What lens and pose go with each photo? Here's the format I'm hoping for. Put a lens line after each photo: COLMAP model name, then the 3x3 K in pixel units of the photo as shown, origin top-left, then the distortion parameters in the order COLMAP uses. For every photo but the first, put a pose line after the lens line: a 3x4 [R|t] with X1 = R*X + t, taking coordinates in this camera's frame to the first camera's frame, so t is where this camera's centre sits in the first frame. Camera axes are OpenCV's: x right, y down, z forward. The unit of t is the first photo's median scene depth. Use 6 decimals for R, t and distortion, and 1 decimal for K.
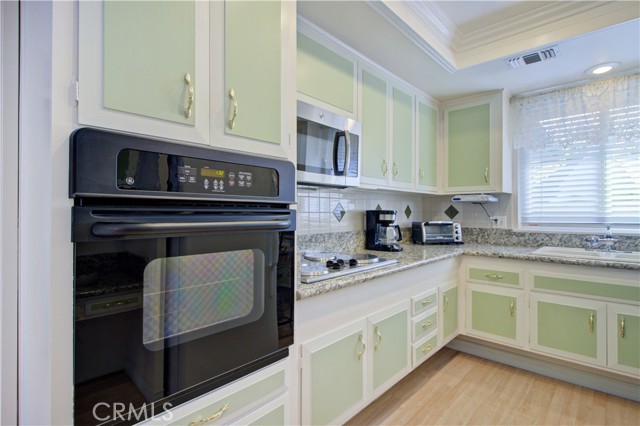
lens RADIAL K [[339.5, 0, 334.9], [0, 339.5, 212.2], [0, 0, 1]] dist [-0.001164, -0.000951]
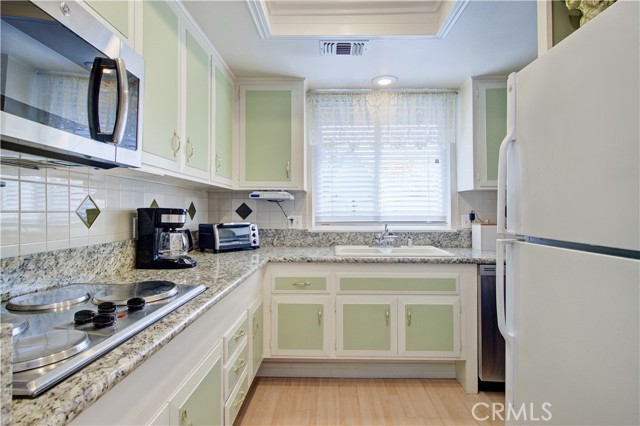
lens RADIAL K [[339.4, 0, 337.8], [0, 339.4, 207.7], [0, 0, 1]] dist [0.001047, -0.000291]
pose [[0.759638, 0.008861, 0.650286, -0.038191], [-0.002696, 0.999941, -0.010476, -0.000722], [-0.650341, 0.006204, 0.759617, 0.265701]]
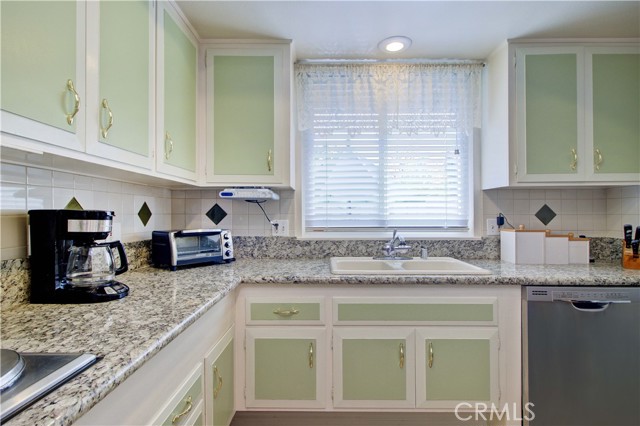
lens RADIAL K [[332.9, 0, 317.5], [0, 332.9, 217.4], [0, 0, 1]] dist [0.000249, -0.000037]
pose [[0.783919, -0.004758, 0.620846, 0.116880], [-0.002177, 0.999943, 0.010412, -0.001504], [-0.620860, -0.009514, 0.783864, 0.462508]]
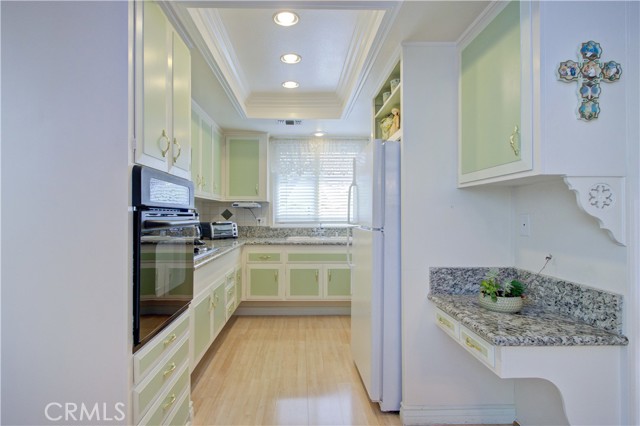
lens RADIAL K [[331.9, 0, 363.1], [0, 331.9, 211.8], [0, 0, 1]] dist [0.000131, -0.000026]
pose [[0.642099, 0.009724, 0.766560, -0.389128], [-0.002912, 0.999943, -0.010245, 0.000620], [-0.766616, 0.004346, 0.642091, -0.287240]]
